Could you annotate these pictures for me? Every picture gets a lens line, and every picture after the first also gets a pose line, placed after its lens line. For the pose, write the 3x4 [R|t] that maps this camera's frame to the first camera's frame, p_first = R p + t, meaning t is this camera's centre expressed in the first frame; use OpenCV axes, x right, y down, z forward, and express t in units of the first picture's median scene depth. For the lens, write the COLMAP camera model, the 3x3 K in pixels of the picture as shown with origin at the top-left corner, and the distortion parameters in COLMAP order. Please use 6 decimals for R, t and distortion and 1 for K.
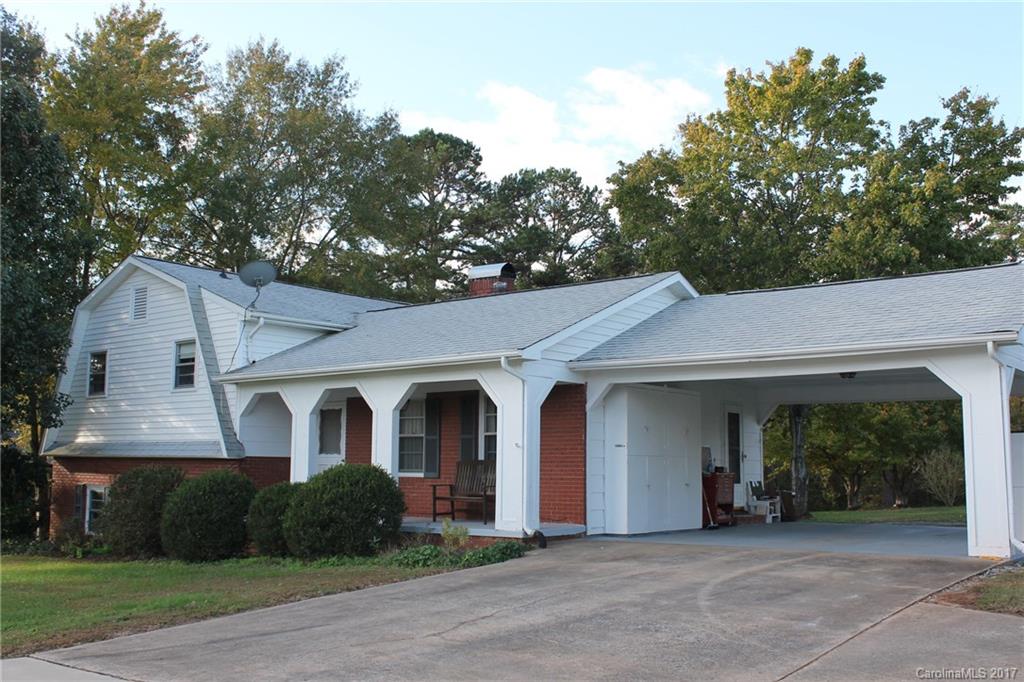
lens RADIAL K [[1019.2, 0, 514.4], [0, 1019.2, 341.0], [0, 0, 1]] dist [-0.043679, 0.000000]
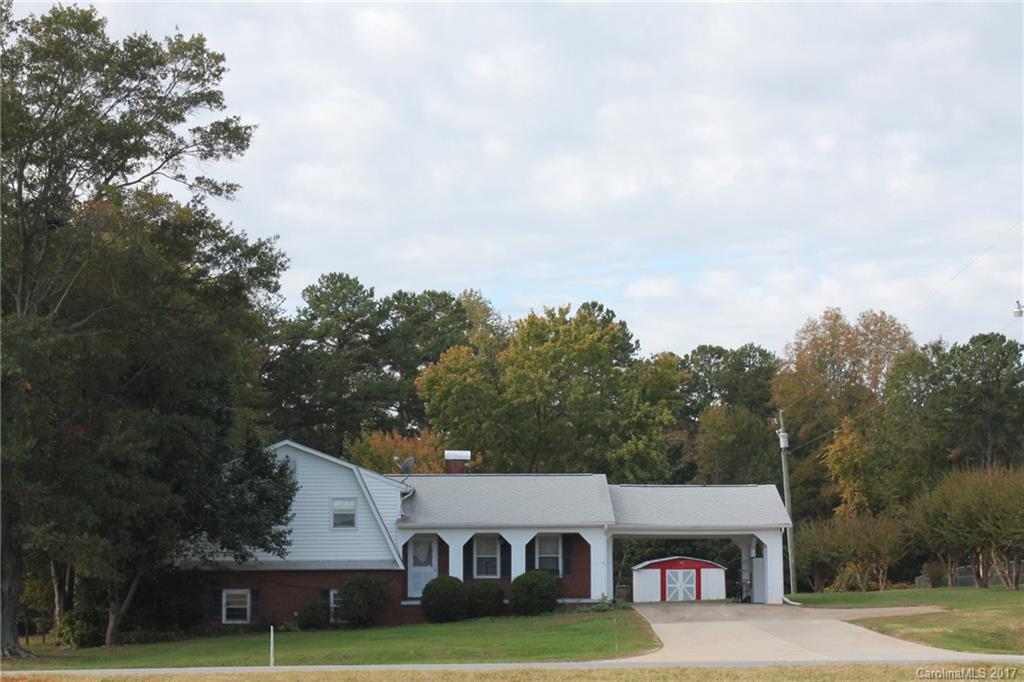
lens RADIAL K [[2140.8, 0, 512.5], [0, 2140.8, 340.5], [0, 0, 1]] dist [0.021996, 0.000000]
pose [[0.766137, 0.067749, 0.639097, -2.379967], [-0.065854, 0.997469, -0.026795, -0.183023], [-0.639295, -0.021558, 0.768659, -1.854258]]
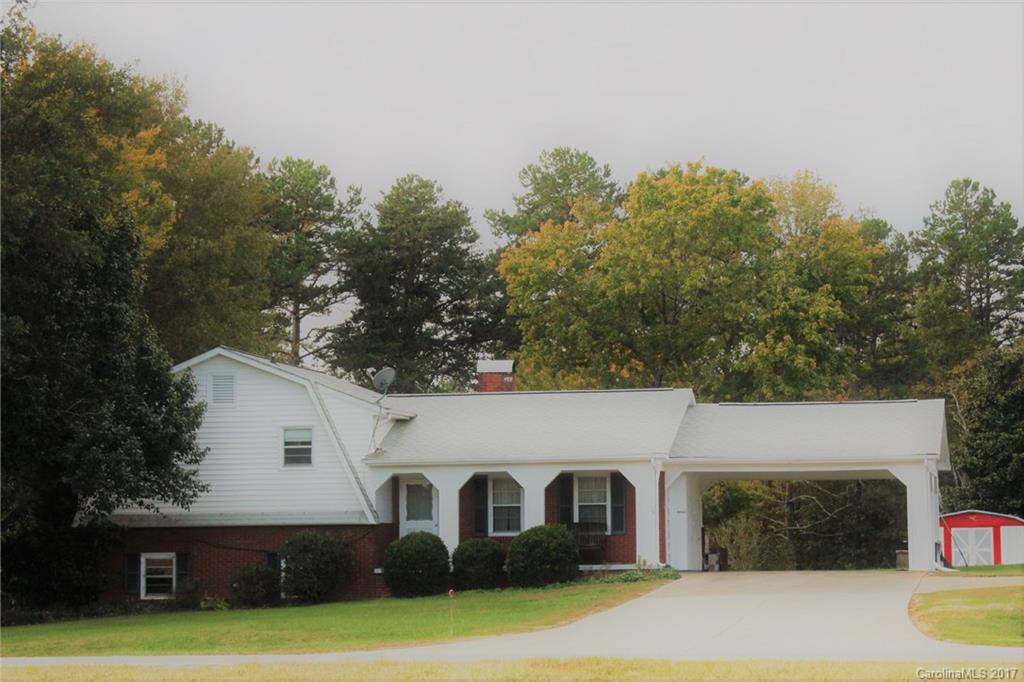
lens RADIAL K [[2522.2, 0, 511.0], [0, 2522.2, 341.9], [0, 0, 1]] dist [0.063211, 0.000000]
pose [[0.898911, 0.029479, 0.437138, -1.411207], [-0.039421, 0.999129, 0.013686, -0.151811], [-0.436354, -0.029535, 0.899290, -1.781310]]
